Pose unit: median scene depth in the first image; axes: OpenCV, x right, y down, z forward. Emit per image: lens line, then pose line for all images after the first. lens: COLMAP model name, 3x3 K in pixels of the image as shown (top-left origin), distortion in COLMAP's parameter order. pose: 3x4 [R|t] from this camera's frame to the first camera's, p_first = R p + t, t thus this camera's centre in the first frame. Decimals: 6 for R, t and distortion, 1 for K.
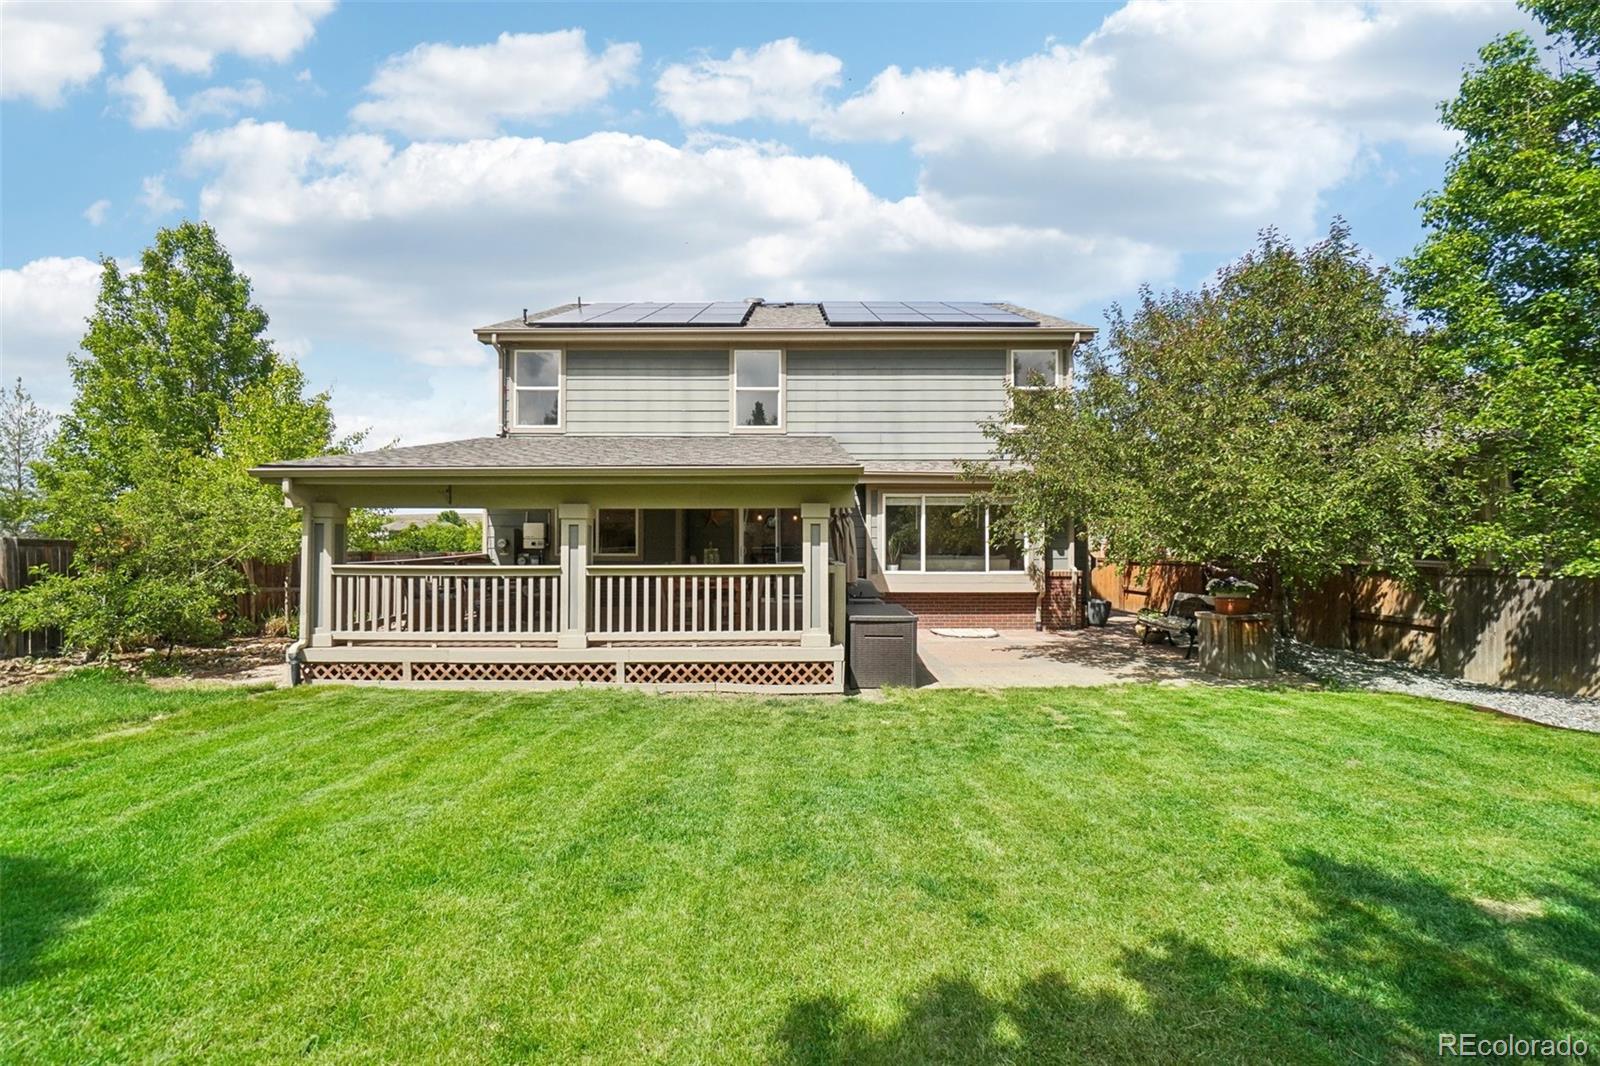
lens RADIAL K [[692.9, 0, 788.2], [0, 692.9, 542.8], [0, 0, 1]] dist [-0.010902, 0.000229]
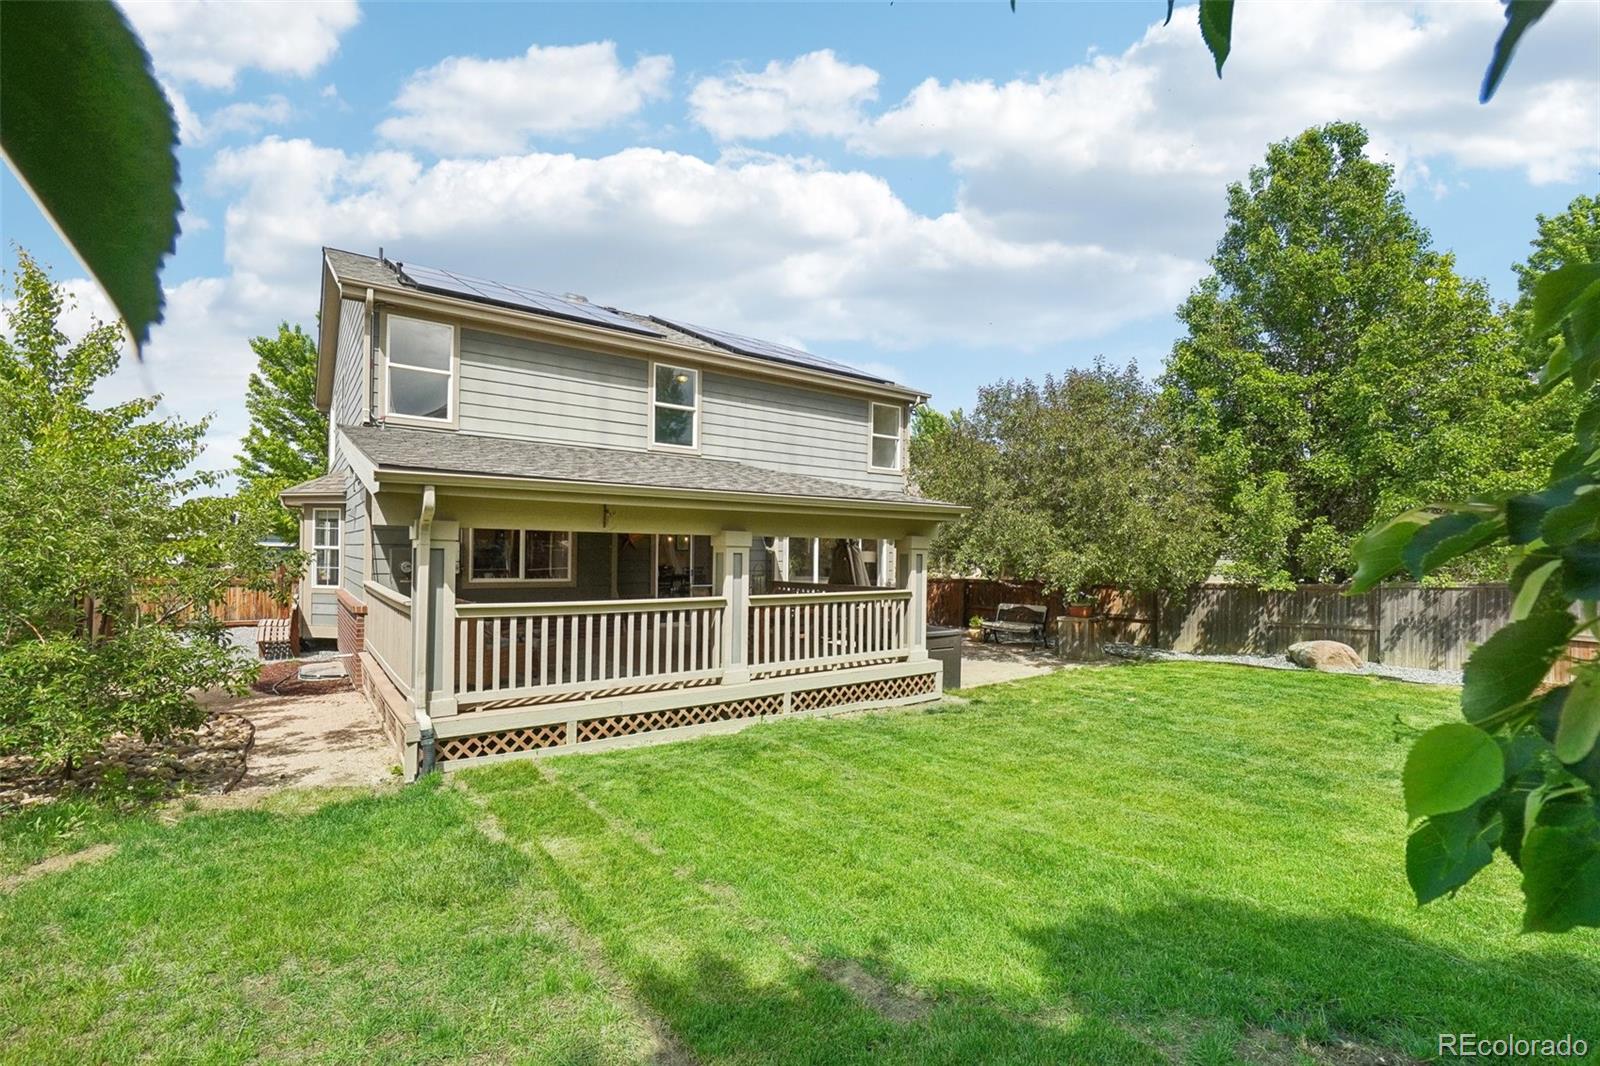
lens RADIAL K [[757.0, 0, 800.0], [0, 757.0, 533.0], [0, 0, 1]] dist [-0.001546, -0.000062]
pose [[0.784731, 0.024124, 0.619367, -0.876934], [-0.002070, 0.999339, -0.036300, -0.016190], [-0.619834, 0.027204, 0.784262, 0.126089]]
